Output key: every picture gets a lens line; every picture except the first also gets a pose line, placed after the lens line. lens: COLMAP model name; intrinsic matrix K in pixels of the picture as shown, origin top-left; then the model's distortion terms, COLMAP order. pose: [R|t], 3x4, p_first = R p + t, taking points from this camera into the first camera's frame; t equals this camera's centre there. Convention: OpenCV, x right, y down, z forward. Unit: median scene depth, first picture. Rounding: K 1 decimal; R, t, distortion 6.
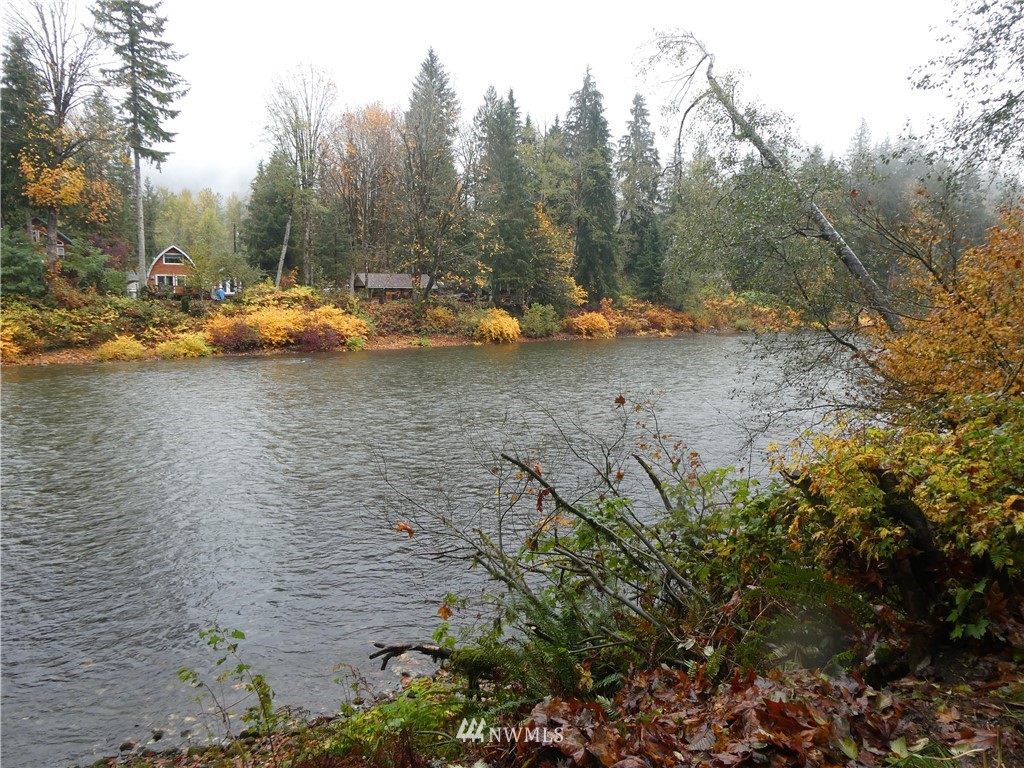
lens RADIAL K [[698.8, 0, 512.6], [0, 698.8, 384.9], [0, 0, 1]] dist [-0.028091, -0.009247]
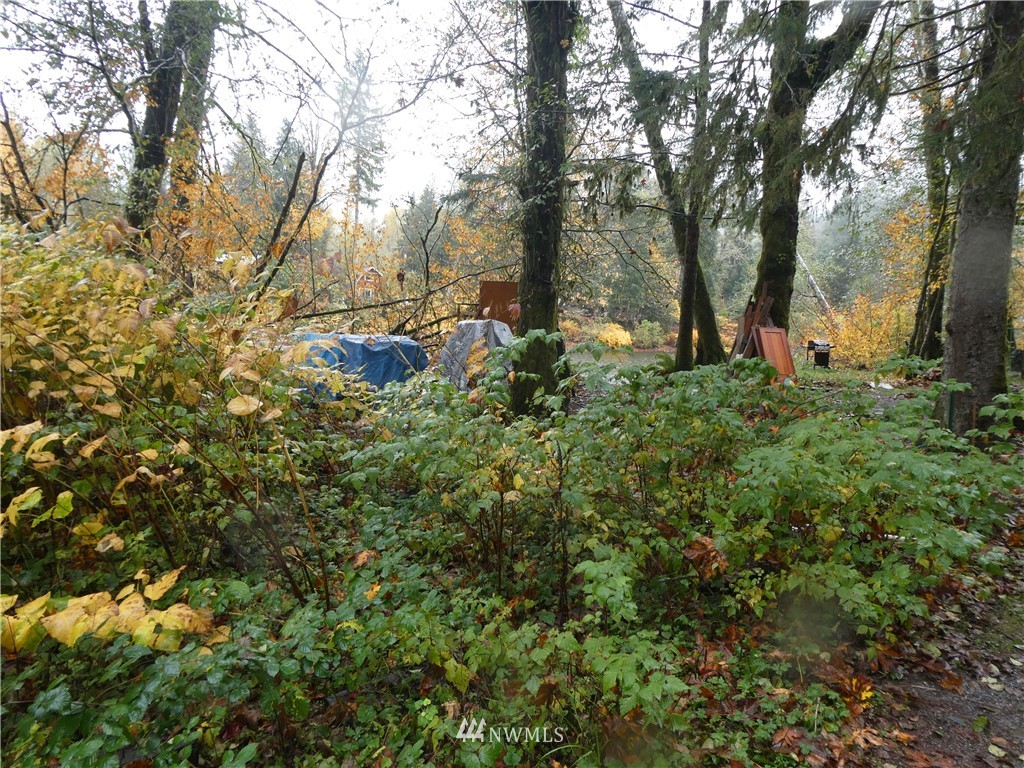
lens RADIAL K [[698.8, 0, 509.7], [0, 698.8, 383.8], [0, 0, 1]] dist [-0.028091, -0.009247]
pose [[0.989361, 0.047536, -0.137496, -0.030198], [-0.050293, 0.998596, -0.016652, 0.027918], [0.136512, 0.023390, 0.990362, -0.251661]]
